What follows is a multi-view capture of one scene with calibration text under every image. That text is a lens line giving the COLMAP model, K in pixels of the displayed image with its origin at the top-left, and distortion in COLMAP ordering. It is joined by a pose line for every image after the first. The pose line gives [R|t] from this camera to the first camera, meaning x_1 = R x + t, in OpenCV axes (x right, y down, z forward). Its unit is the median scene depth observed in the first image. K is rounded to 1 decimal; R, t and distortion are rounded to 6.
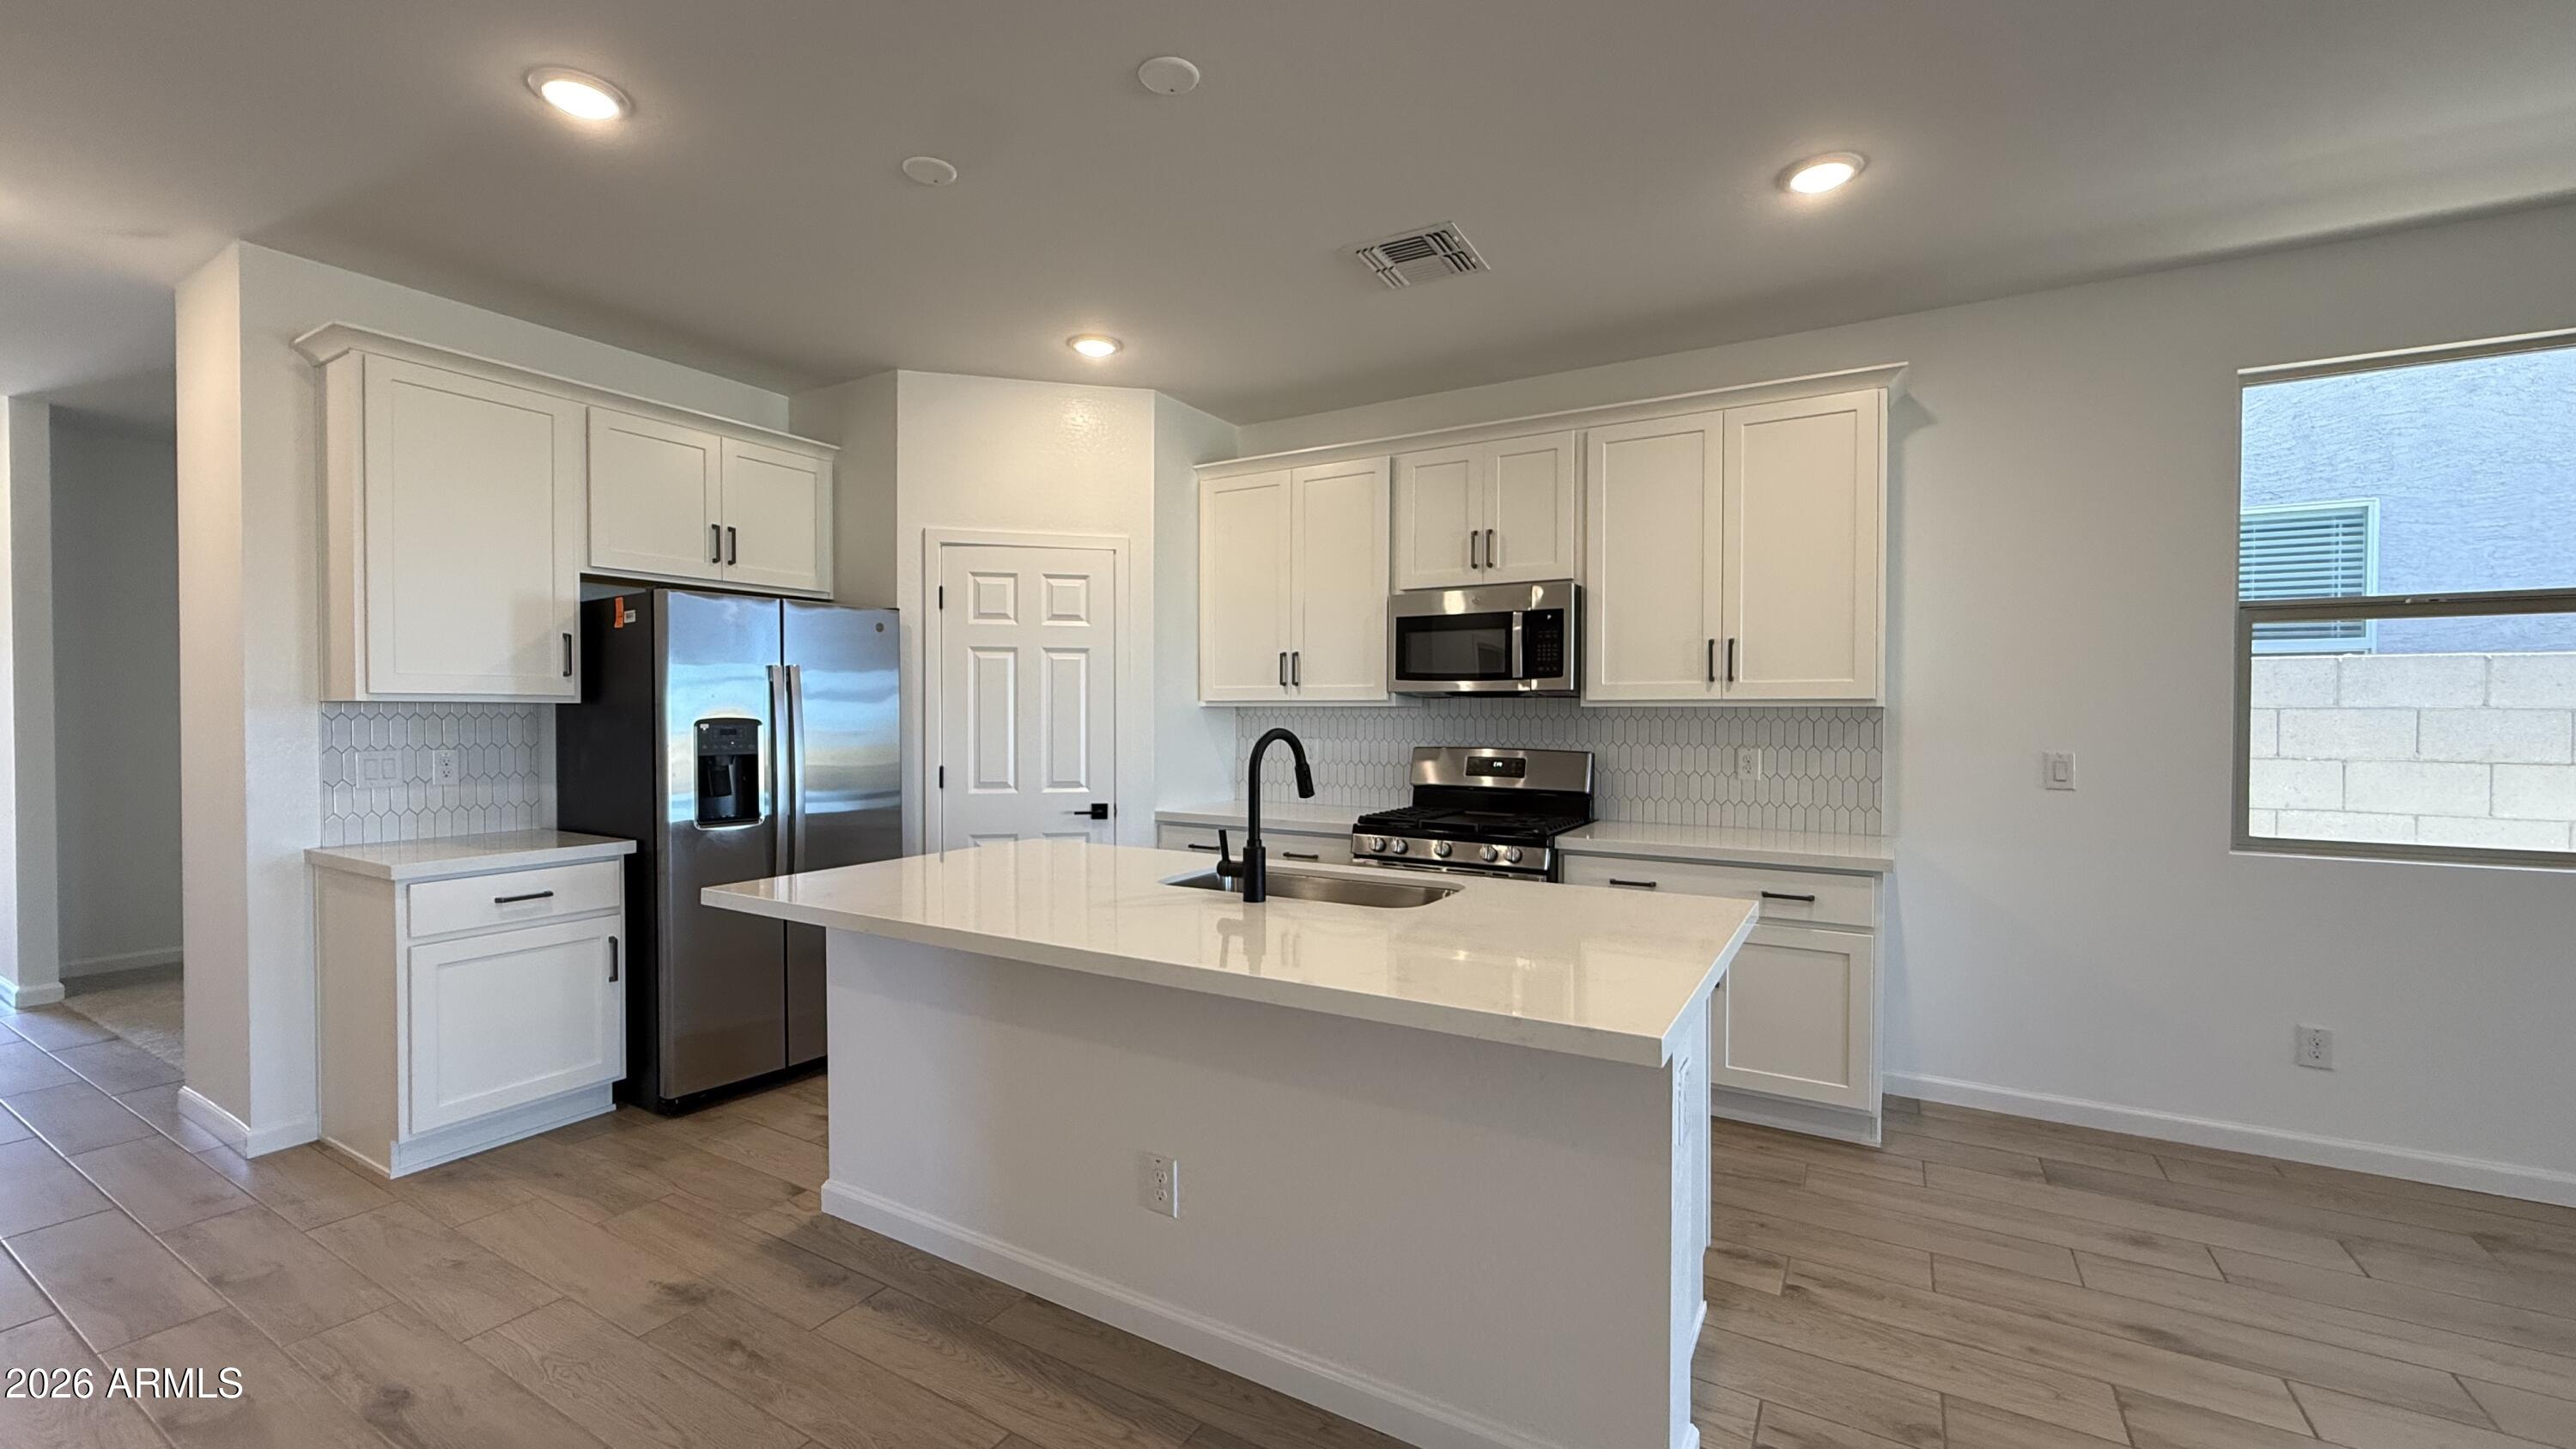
lens RADIAL K [[1031.1, 0, 1288.0], [0, 1031.1, 724.5], [0, 0, 1]] dist [0.000950, -0.000086]
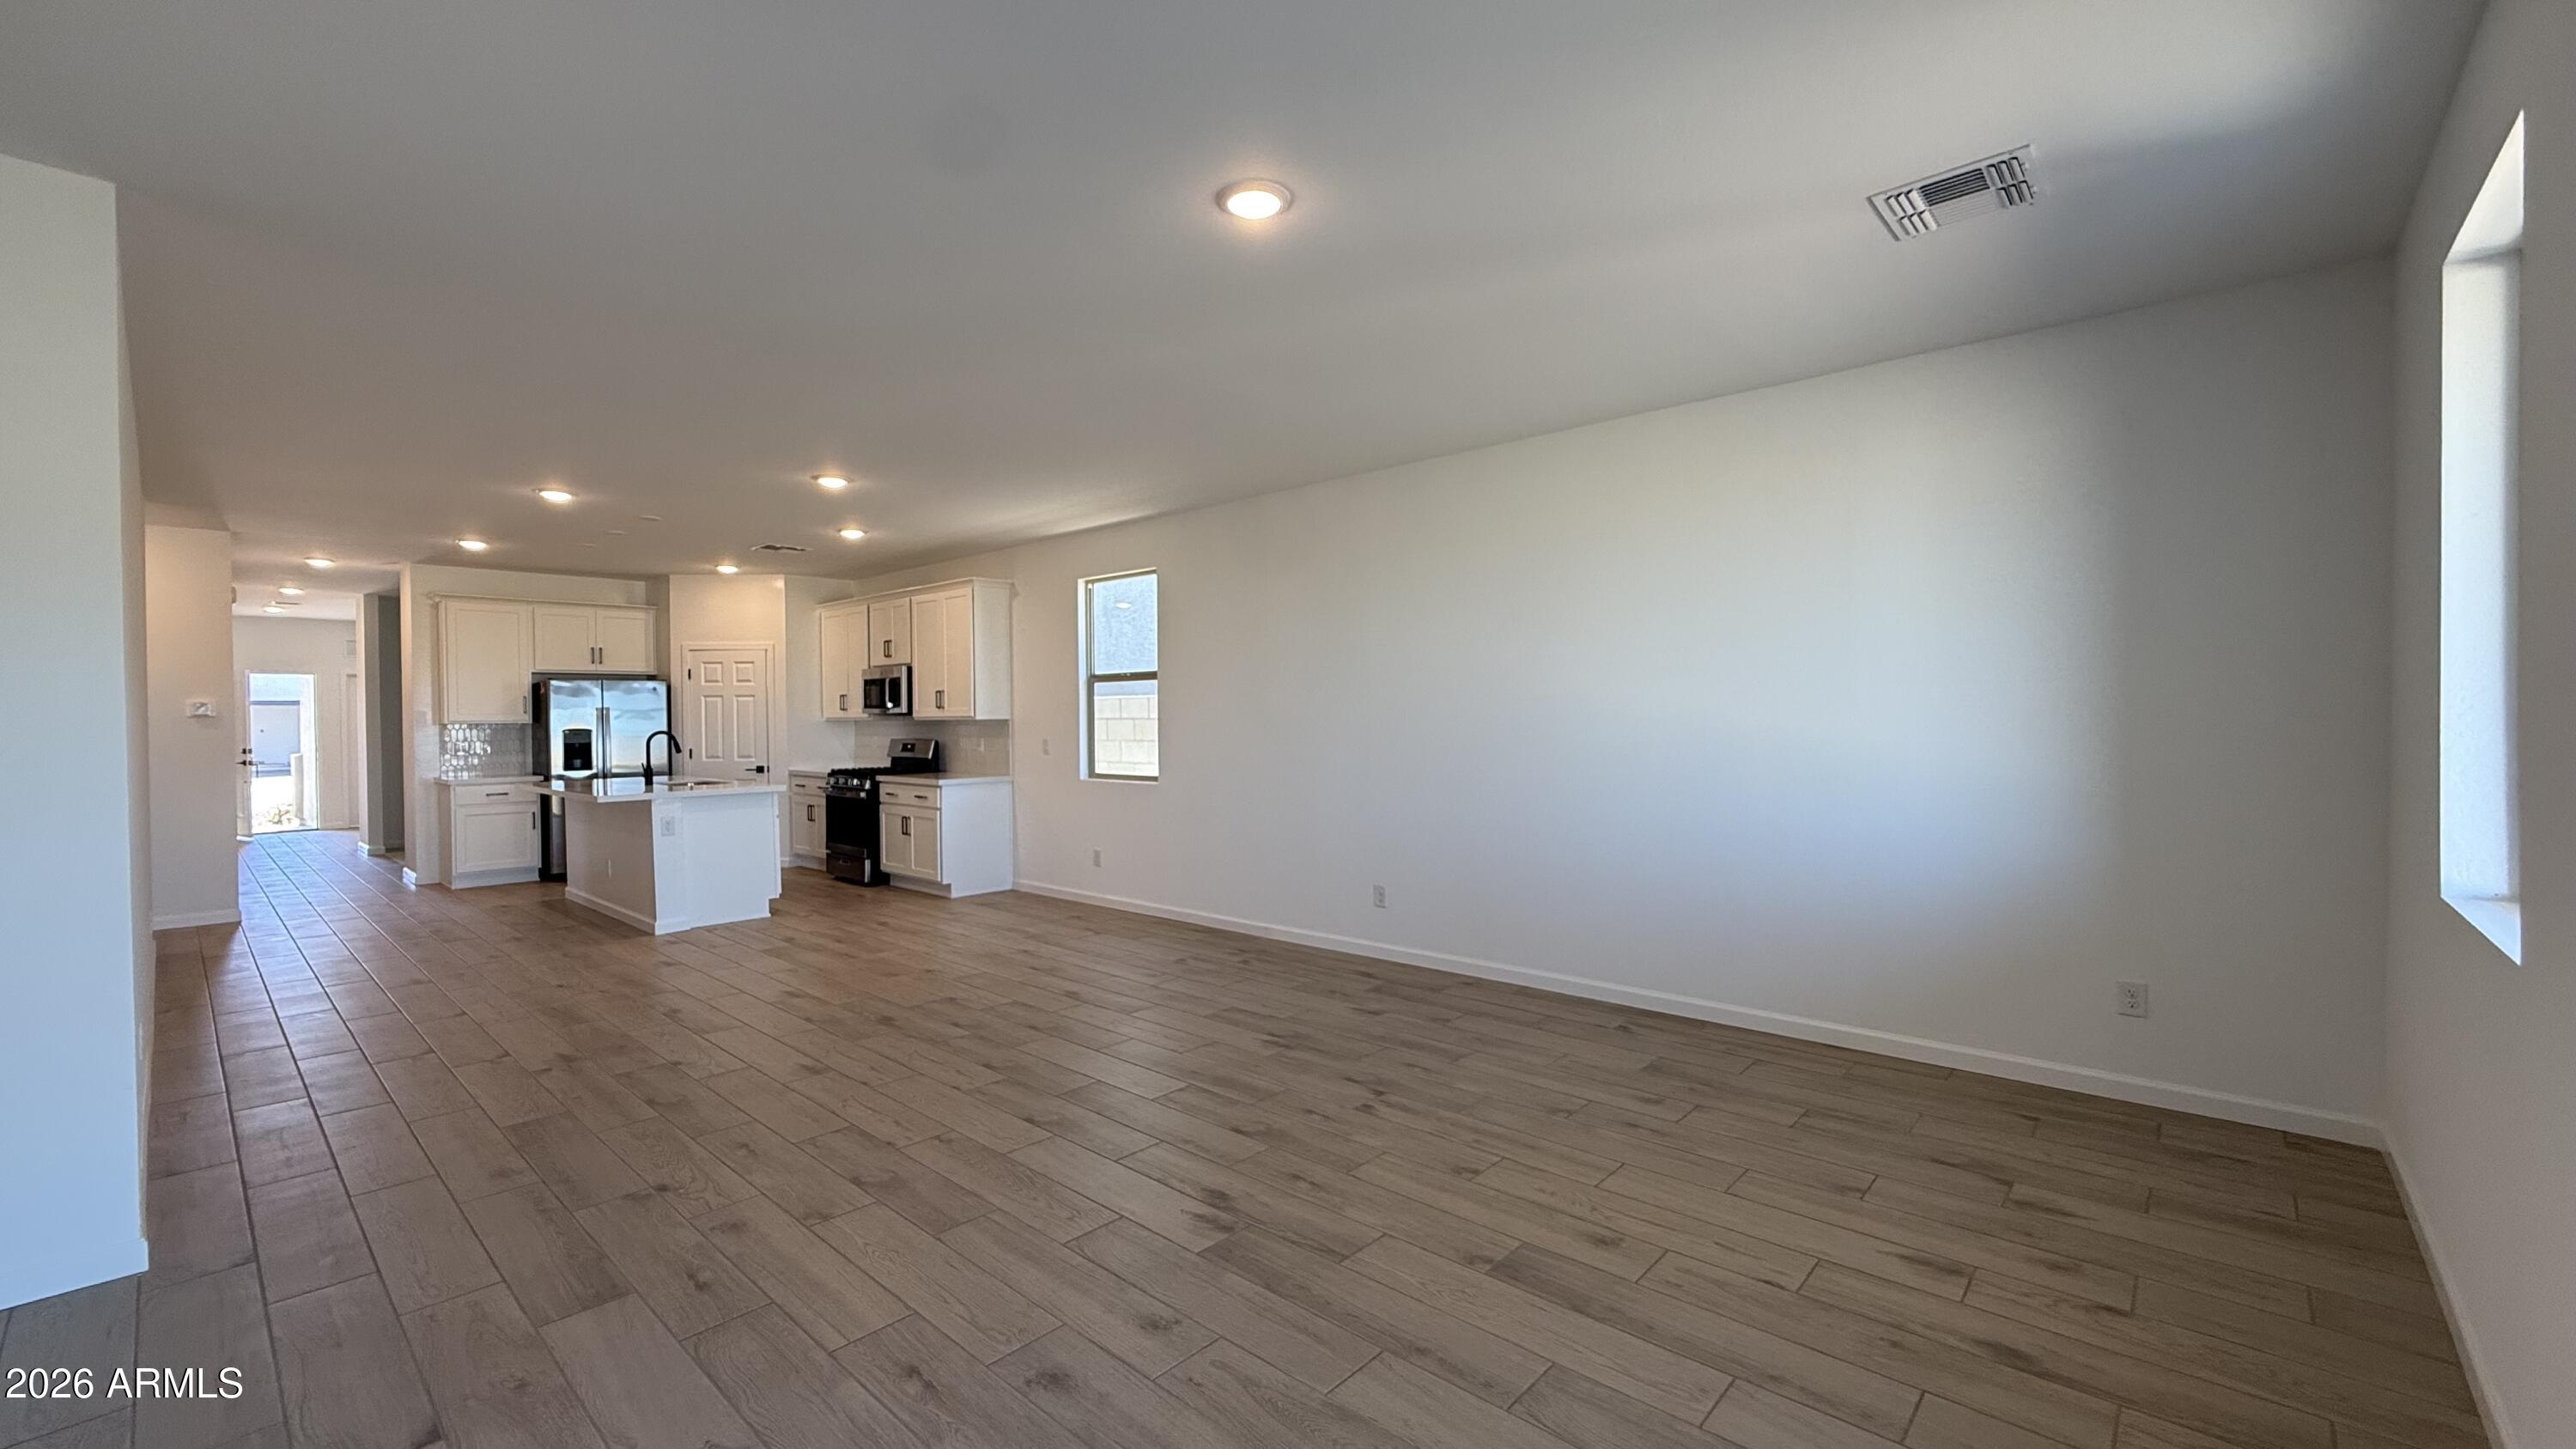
lens RADIAL K [[1025.0, 0, 1288.0], [0, 1025.0, 724.5], [0, 0, 1]] dist [-0.001321, -0.000074]
pose [[0.979633, -0.010671, -0.200511, 1.632670], [0.010467, 0.999943, -0.002077, 0.006766], [0.200522, -0.000064, 0.979689, -1.096073]]
